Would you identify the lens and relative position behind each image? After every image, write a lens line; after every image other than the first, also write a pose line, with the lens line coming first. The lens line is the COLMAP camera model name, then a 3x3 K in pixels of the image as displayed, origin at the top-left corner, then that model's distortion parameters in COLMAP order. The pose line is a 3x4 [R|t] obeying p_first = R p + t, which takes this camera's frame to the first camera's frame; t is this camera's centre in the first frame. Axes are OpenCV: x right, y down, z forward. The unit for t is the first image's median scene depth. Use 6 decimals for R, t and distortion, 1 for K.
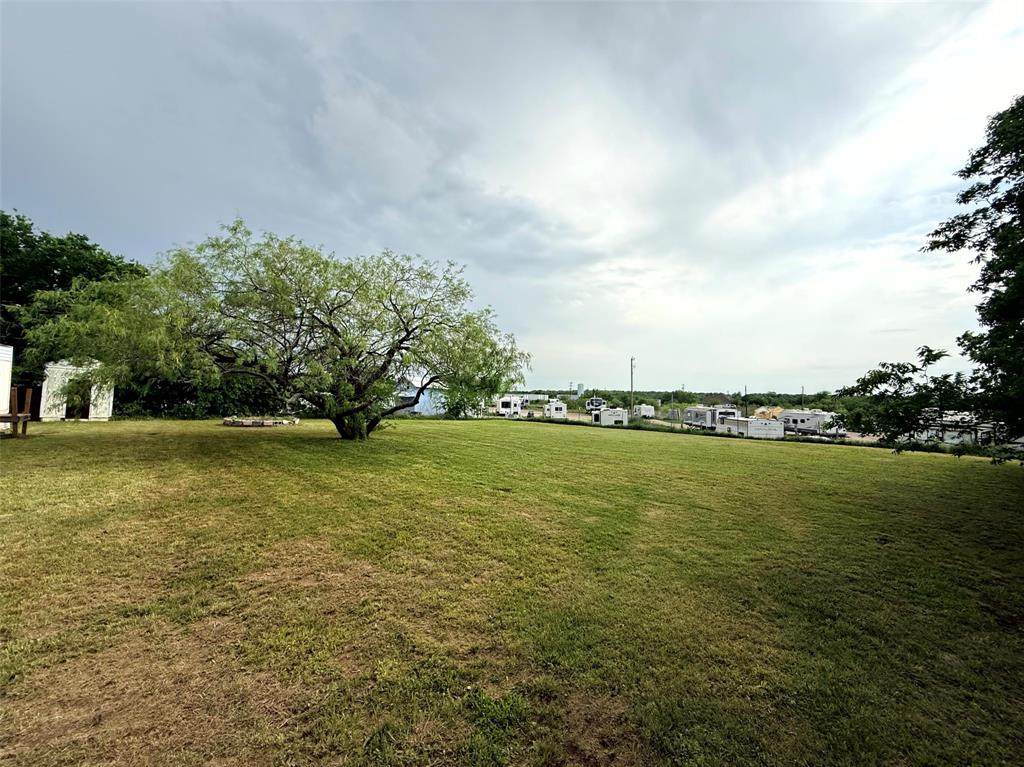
lens RADIAL K [[408.4, 0, 510.9], [0, 408.4, 387.8], [0, 0, 1]] dist [-0.002259, 0.000583]
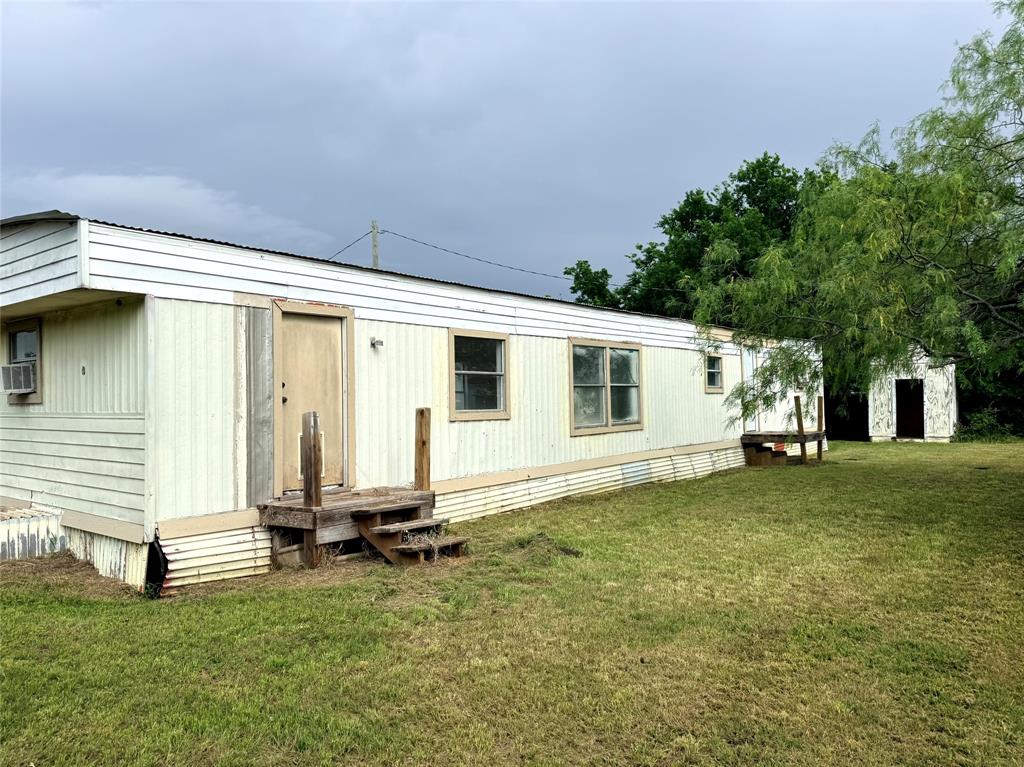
lens RADIAL K [[721.9, 0, 509.1], [0, 721.9, 385.2], [0, 0, 1]] dist [0.028976, -0.019082]
pose [[0.184445, -0.060557, -0.980975, -0.049909], [0.061758, 0.996842, -0.049925, 0.021420], [0.980901, -0.051375, 0.187603, 0.363863]]
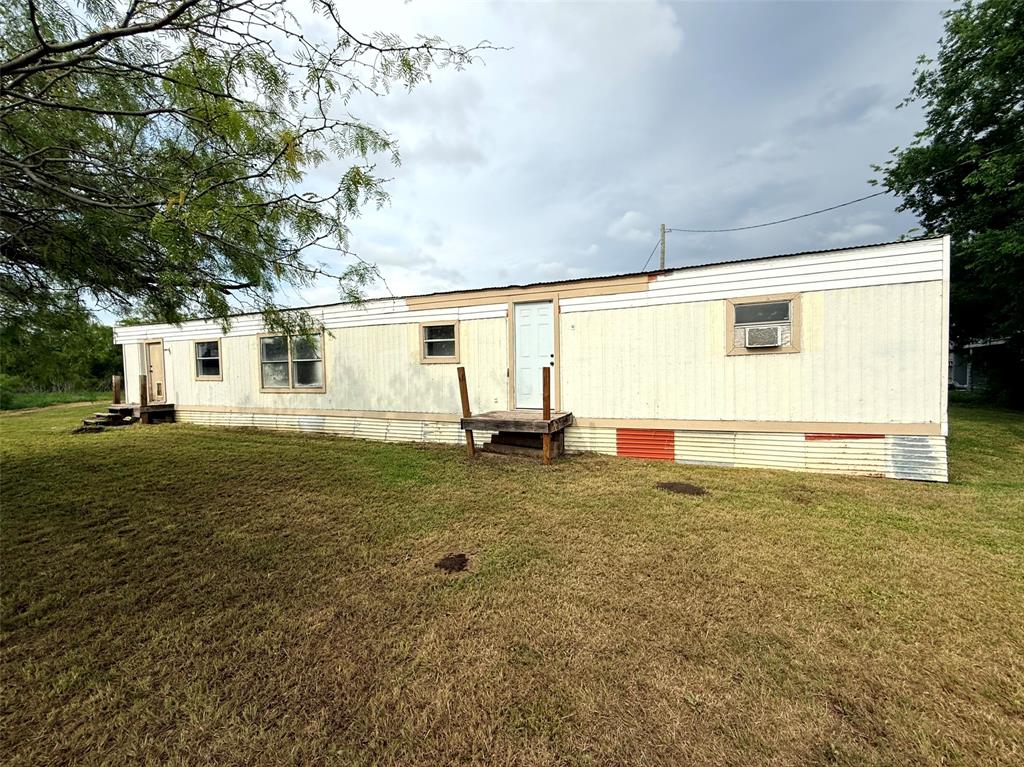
lens RADIAL K [[408.4, 0, 510.9], [0, 408.4, 390.0], [0, 0, 1]] dist [-0.002259, 0.000583]
pose [[-0.896920, -0.000046, -0.442192, -1.477027], [-0.000055, 1.000000, 0.000008, 0.047783], [0.442192, 0.000032, -0.896920, 2.211400]]
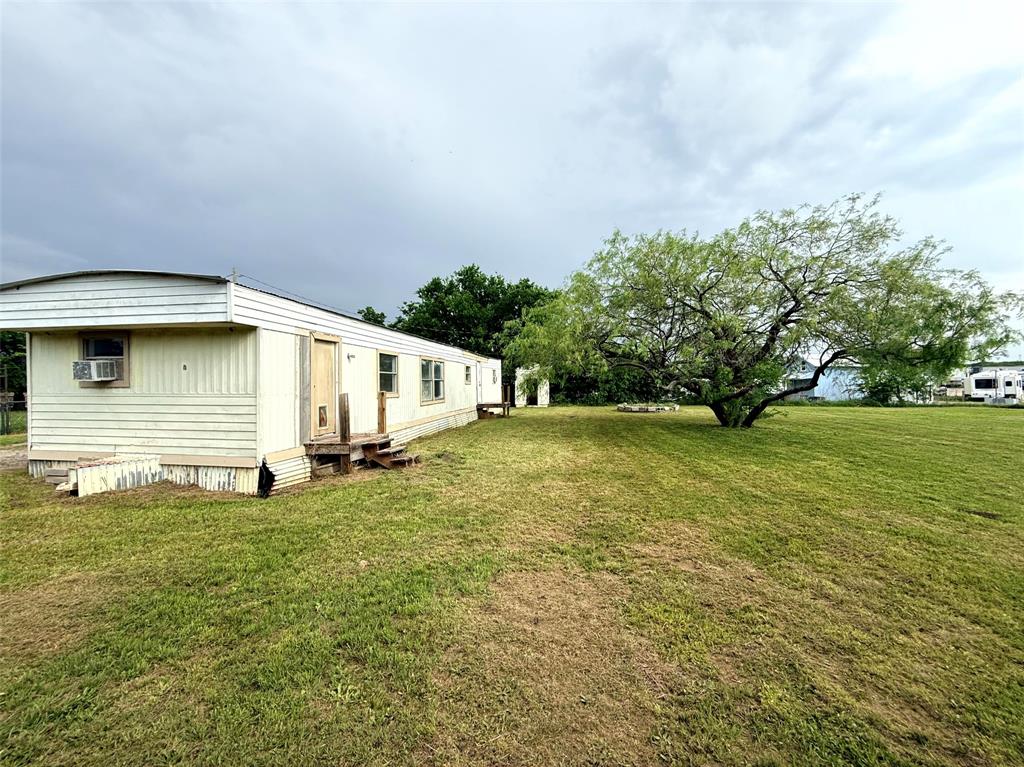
lens RADIAL K [[408.4, 0, 508.7], [0, 408.4, 383.1], [0, 0, 1]] dist [-0.002259, 0.000583]
pose [[0.639424, -0.042777, -0.767664, 0.007482], [0.058949, 0.998240, -0.006523, 0.002400], [0.766592, -0.041082, 0.640820, 0.017957]]
